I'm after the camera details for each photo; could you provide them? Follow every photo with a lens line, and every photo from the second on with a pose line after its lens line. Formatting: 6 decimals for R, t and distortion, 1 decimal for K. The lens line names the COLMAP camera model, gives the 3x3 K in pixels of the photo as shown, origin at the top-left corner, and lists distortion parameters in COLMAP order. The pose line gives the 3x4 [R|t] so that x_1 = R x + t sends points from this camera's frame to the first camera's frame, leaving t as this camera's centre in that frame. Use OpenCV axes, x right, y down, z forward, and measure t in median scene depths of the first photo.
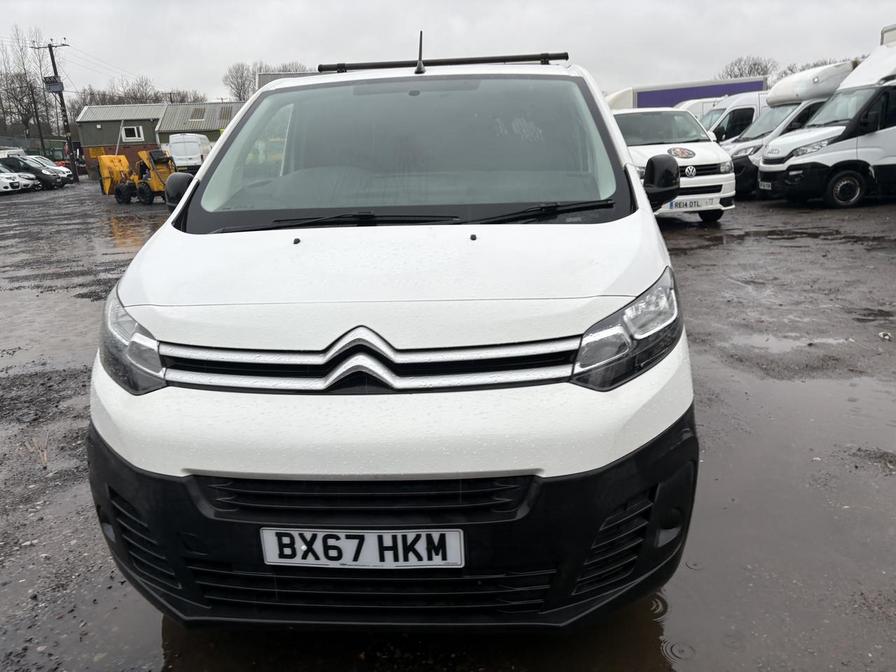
lens RADIAL K [[669.4, 0, 447.9], [0, 669.4, 333.6], [0, 0, 1]] dist [0.015984, -0.024427]
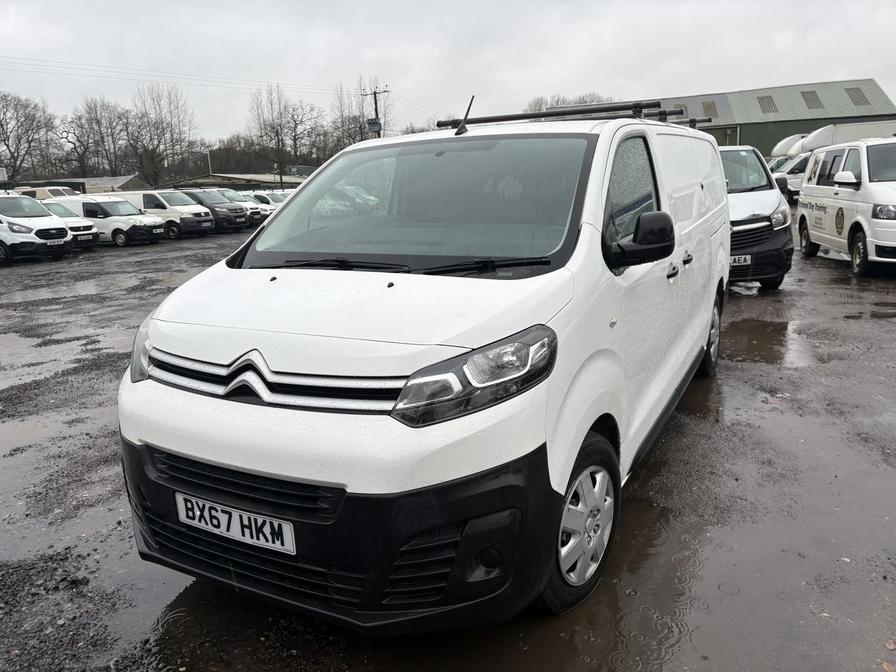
lens RADIAL K [[669.4, 0, 445.6], [0, 669.4, 338.2], [0, 0, 1]] dist [0.015984, -0.024427]
pose [[0.912314, 0.094299, -0.398486, 0.714991], [-0.108209, 0.994050, -0.012505, -0.056497], [0.394935, 0.054528, 0.917089, -0.029556]]
